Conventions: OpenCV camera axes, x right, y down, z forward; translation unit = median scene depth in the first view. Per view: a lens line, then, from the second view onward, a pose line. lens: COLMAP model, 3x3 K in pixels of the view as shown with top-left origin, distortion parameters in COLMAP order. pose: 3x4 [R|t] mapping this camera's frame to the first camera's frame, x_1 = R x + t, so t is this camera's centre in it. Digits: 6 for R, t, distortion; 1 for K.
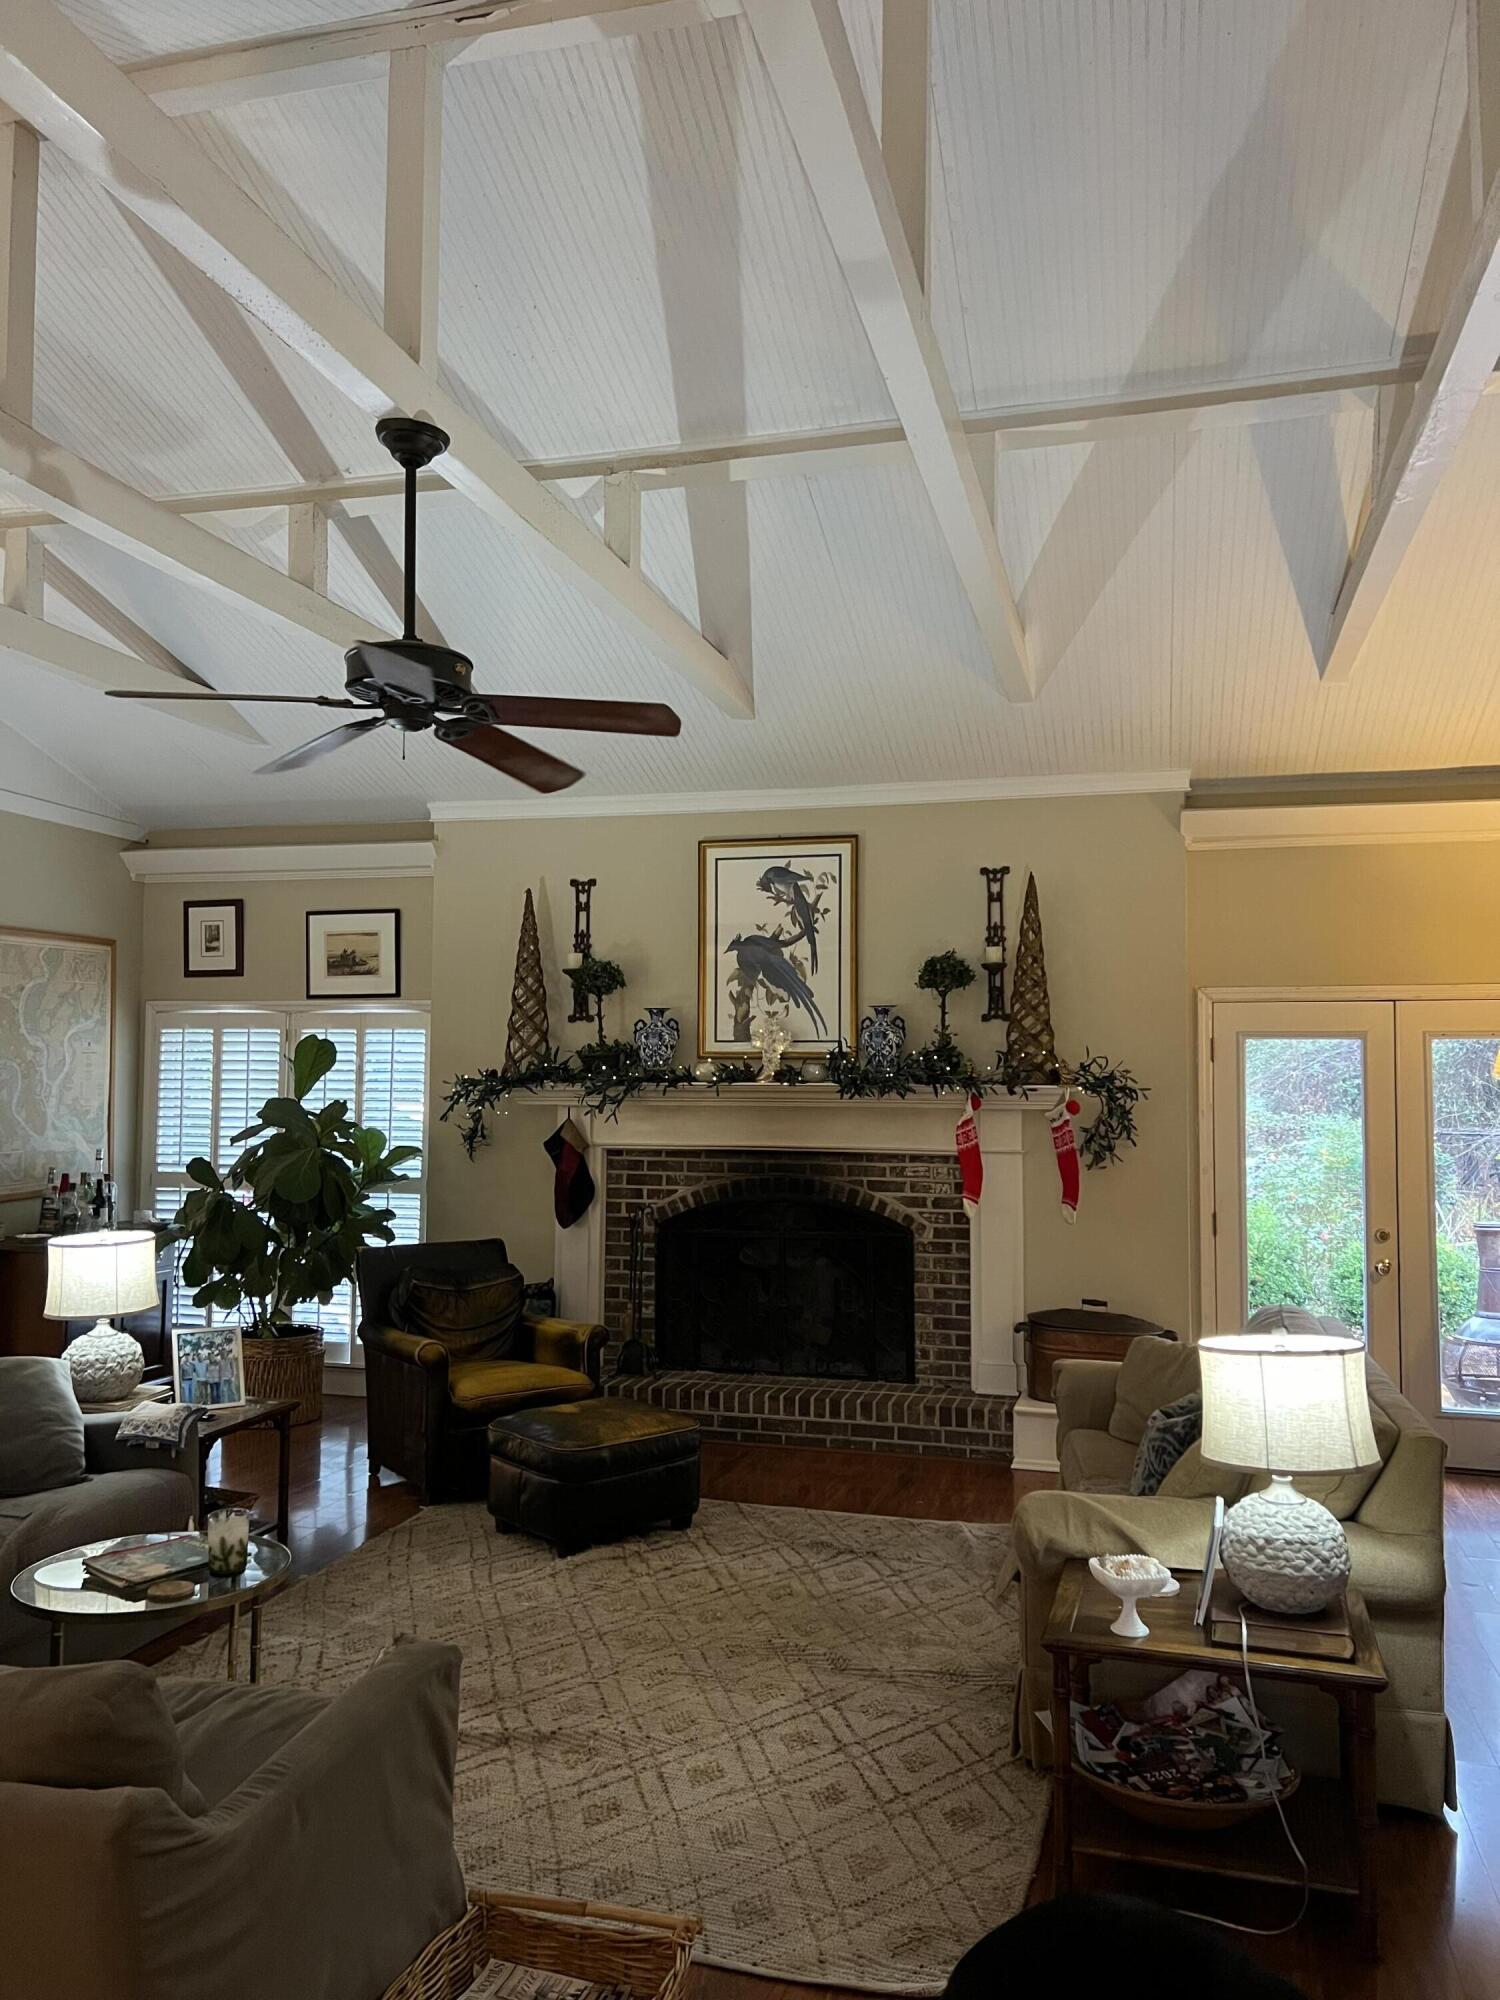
lens RADIAL K [[1499.7, 0, 745.6], [0, 1499.7, 1015.2], [0, 0, 1]] dist [0.037426, -0.040808]
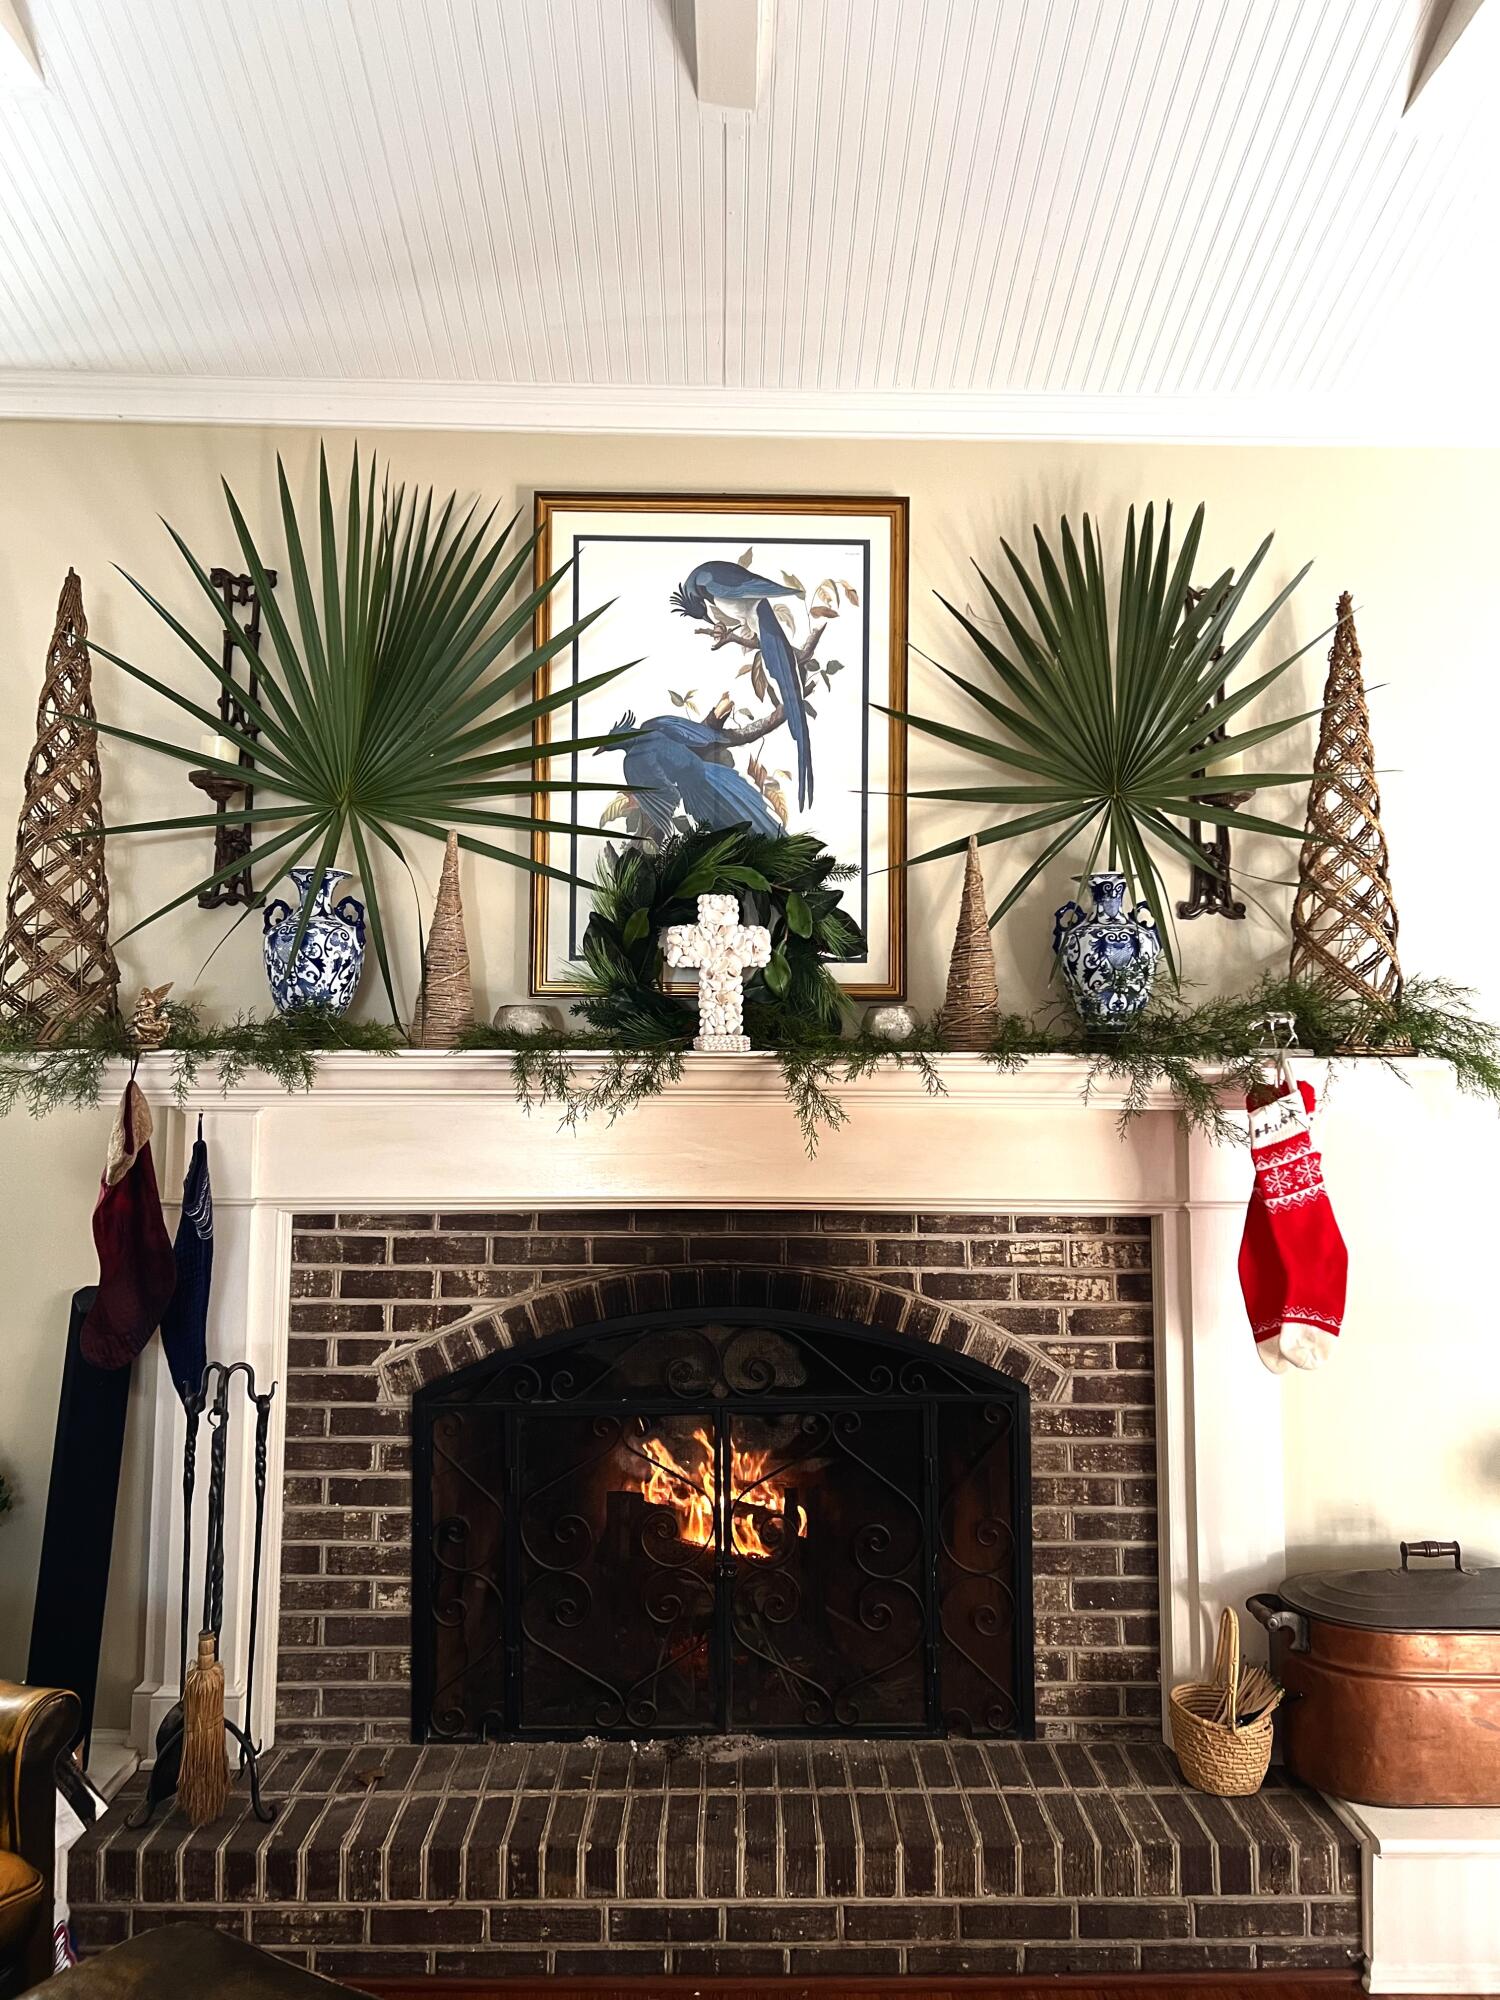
lens RADIAL K [[1499.7, 0, 766.0], [0, 1499.7, 992.9], [0, 0, 1]] dist [0.037426, -0.040808]
pose [[0.958118, 0.017849, 0.285818, -0.091051], [-0.011900, 0.999675, -0.022538, 0.037329], [-0.286128, 0.018193, 0.958019, 0.583602]]
